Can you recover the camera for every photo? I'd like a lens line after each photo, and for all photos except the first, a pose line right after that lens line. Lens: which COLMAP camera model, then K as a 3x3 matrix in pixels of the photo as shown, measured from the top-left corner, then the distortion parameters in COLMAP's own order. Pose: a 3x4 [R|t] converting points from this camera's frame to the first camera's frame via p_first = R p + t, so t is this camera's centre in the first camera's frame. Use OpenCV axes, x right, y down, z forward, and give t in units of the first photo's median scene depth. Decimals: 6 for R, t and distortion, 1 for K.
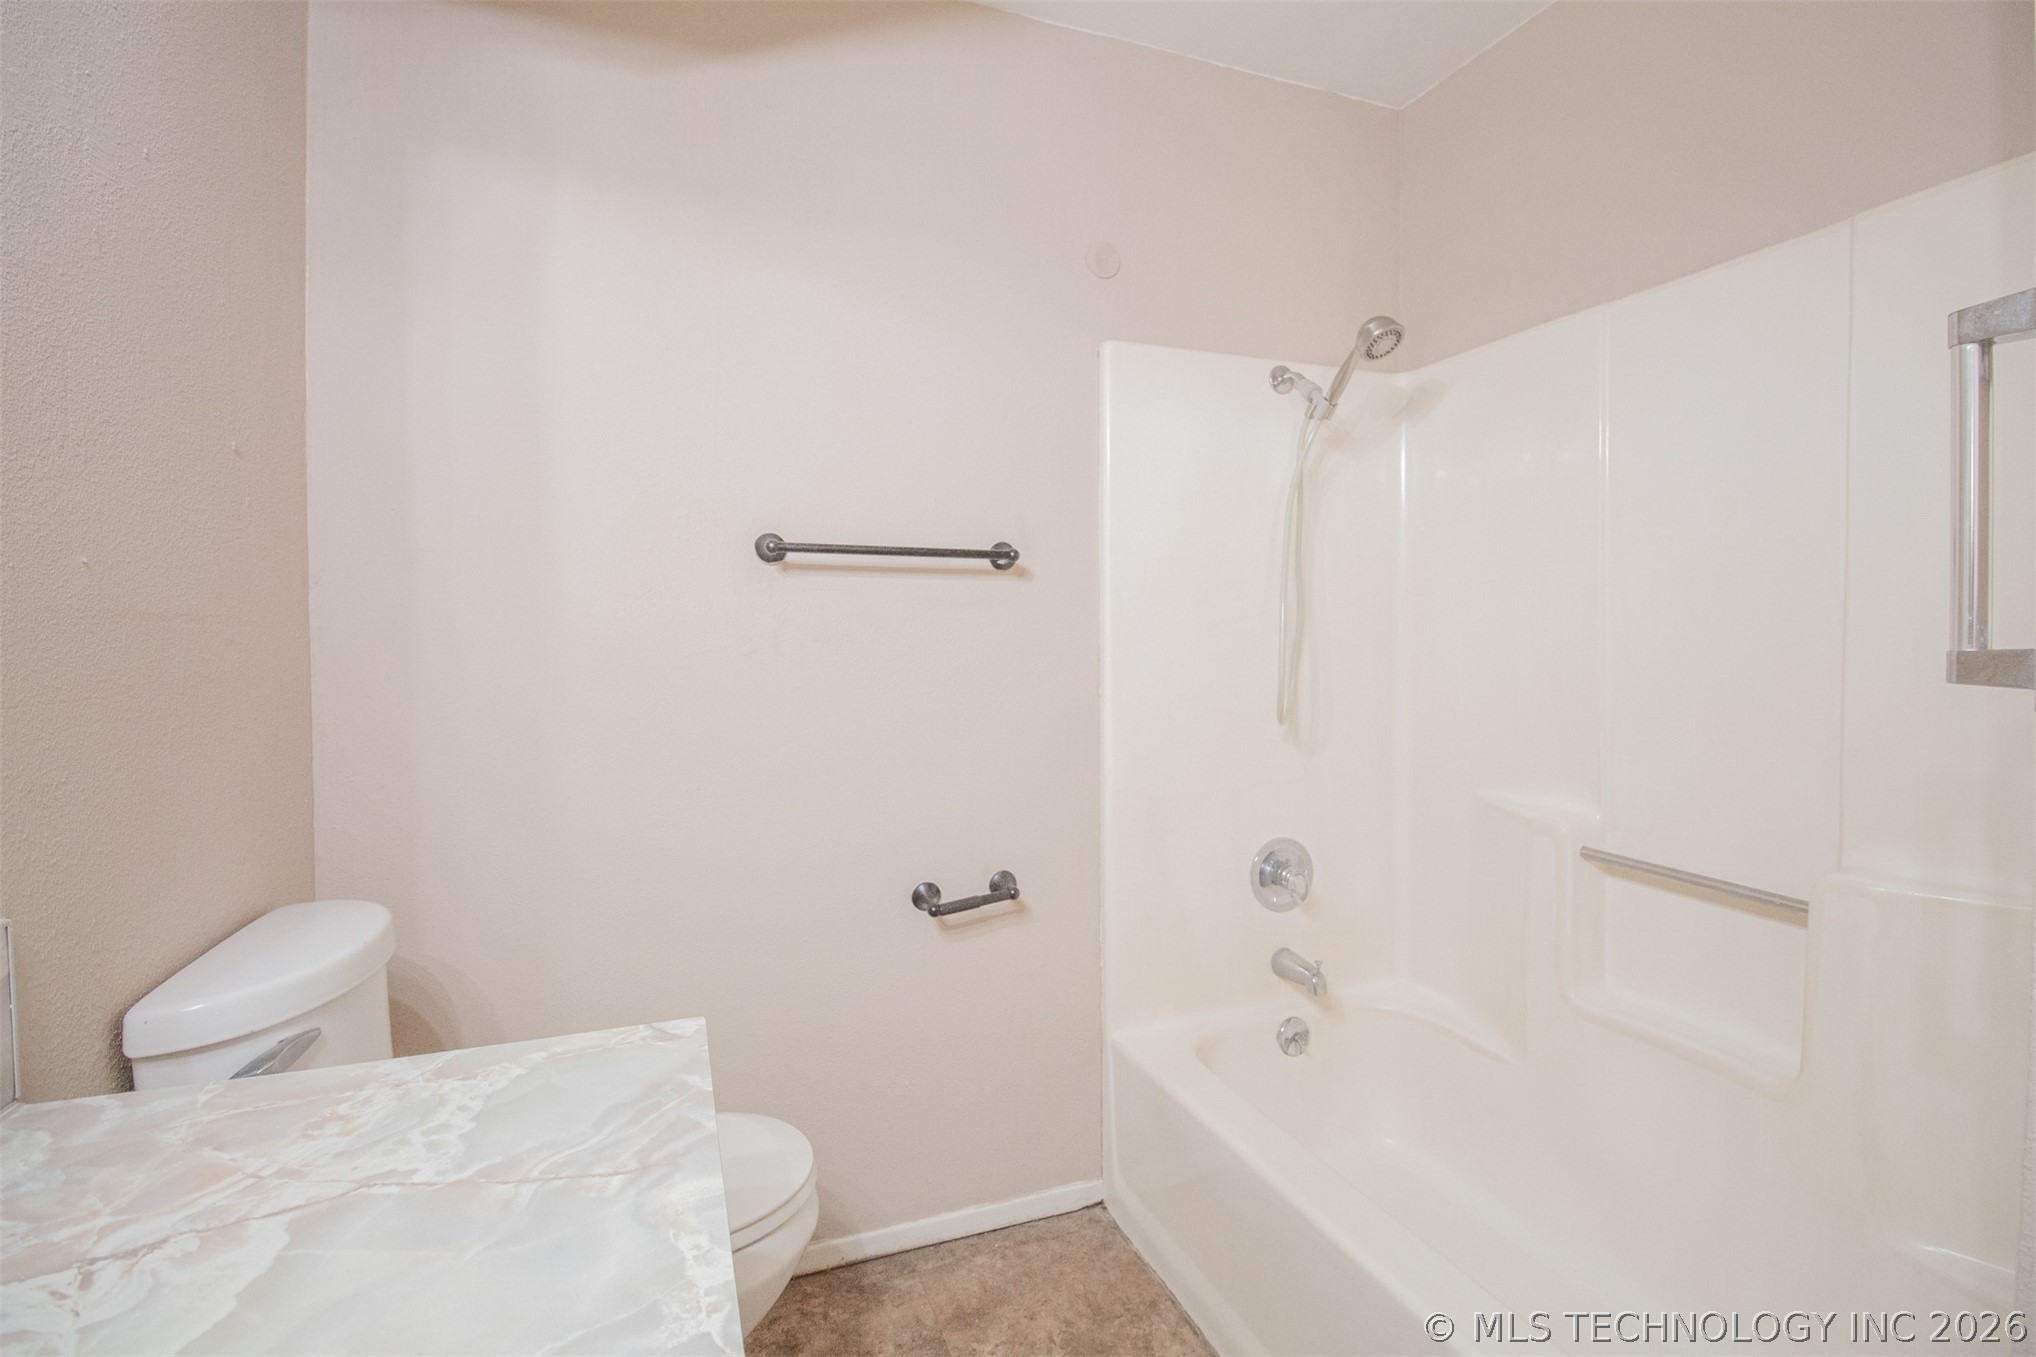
lens RADIAL K [[927.5, 0, 1022.8], [0, 927.5, 653.6], [0, 0, 1]] dist [-0.010589, -0.006413]
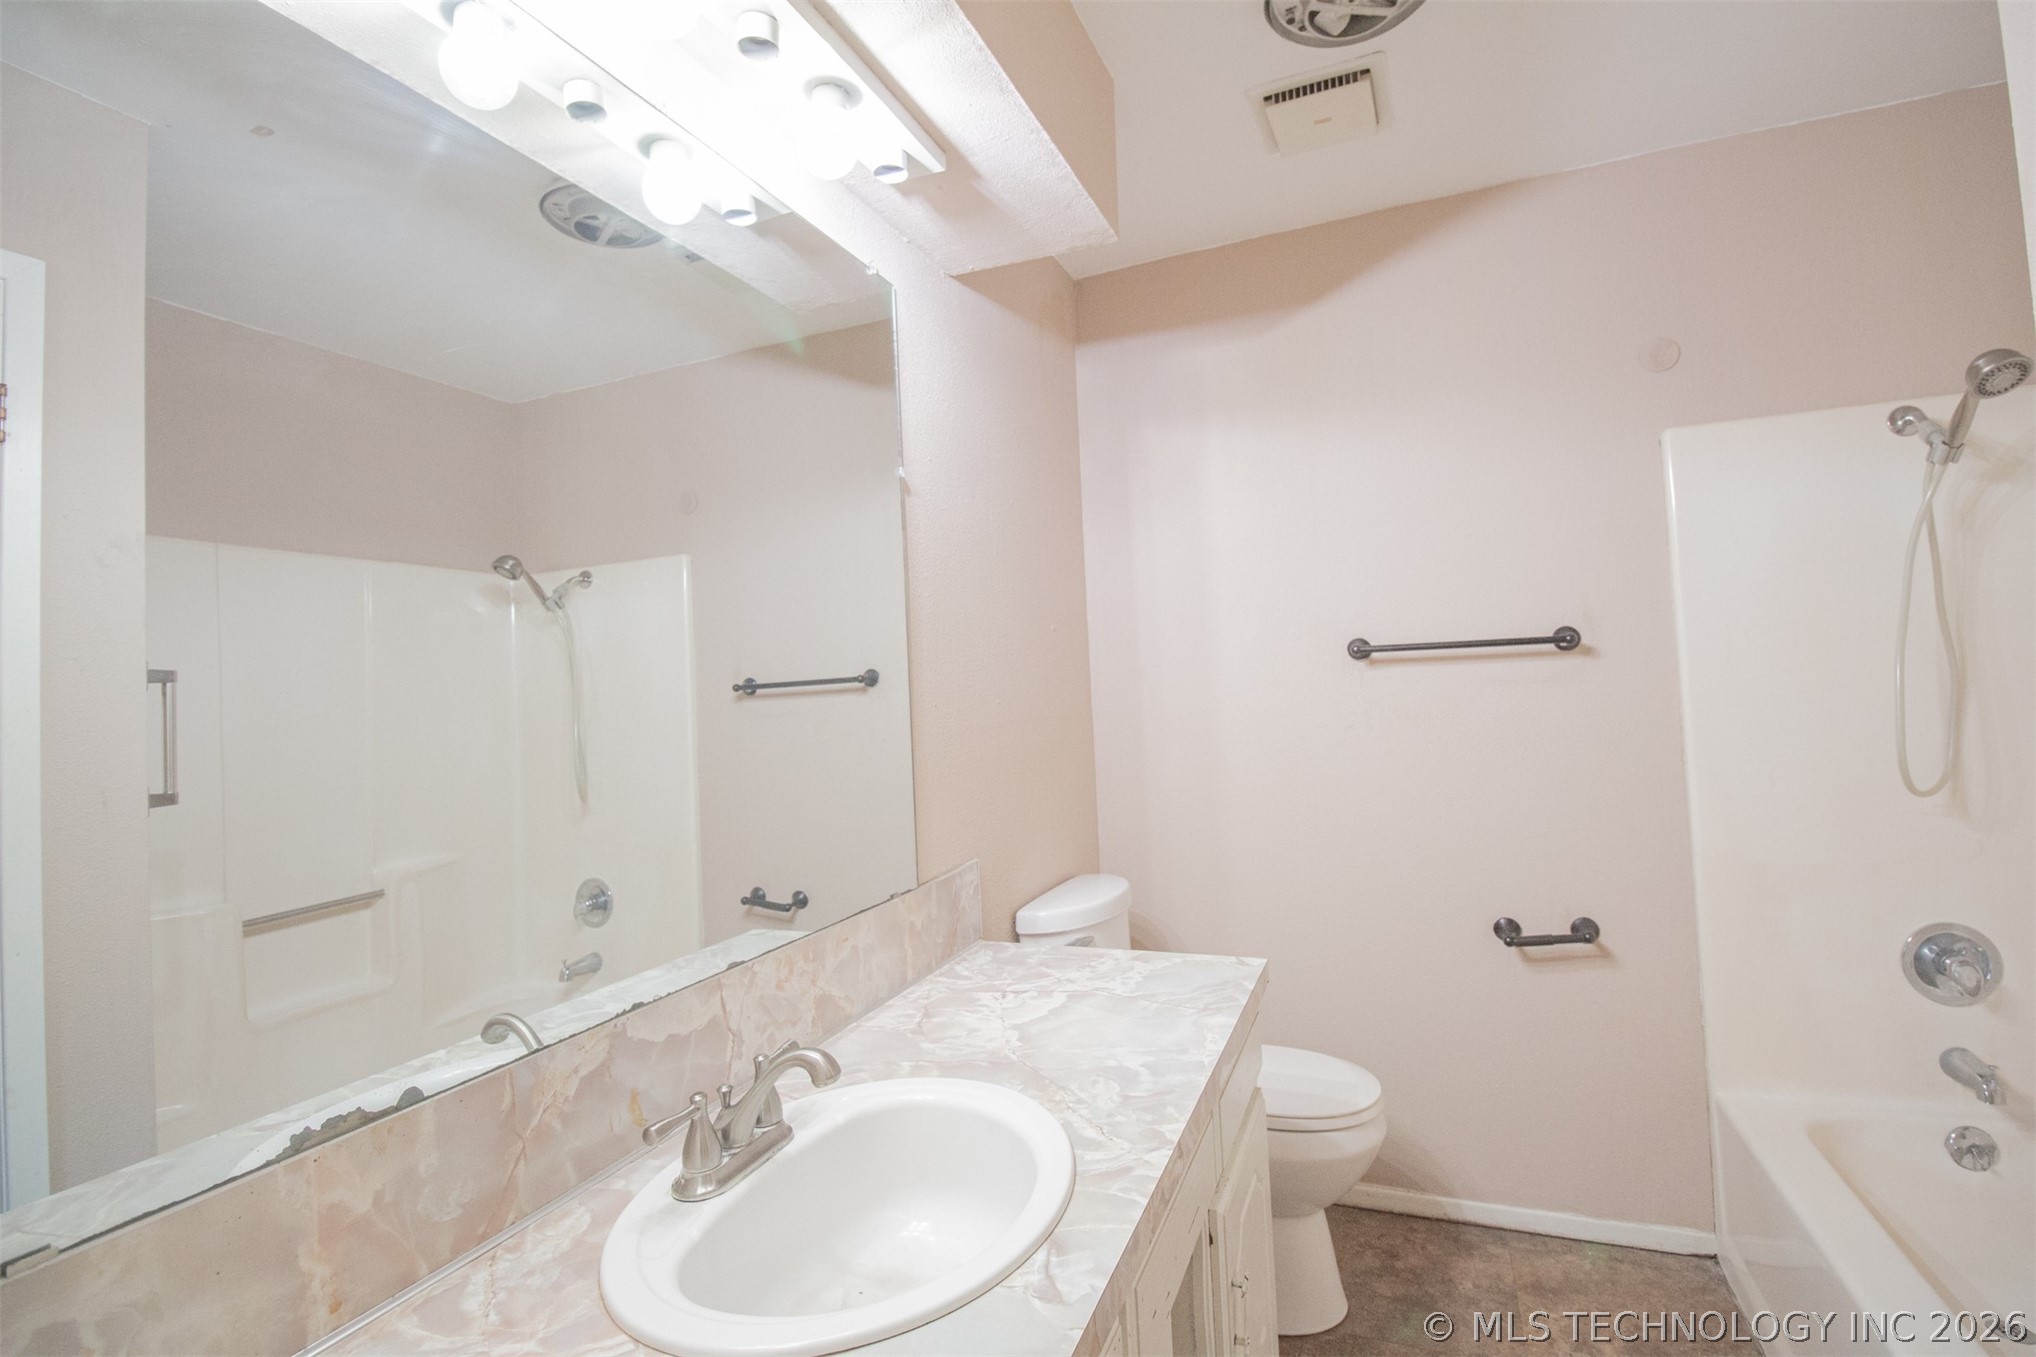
lens RADIAL K [[947.0, 0, 1037.2], [0, 947.0, 655.2], [0, 0, 1]] dist [0.005244, -0.014945]
pose [[0.725719, -0.057200, -0.685609, 0.319425], [0.031790, 0.998261, -0.049635, -0.049297], [0.687257, 0.014225, 0.726275, -0.311732]]
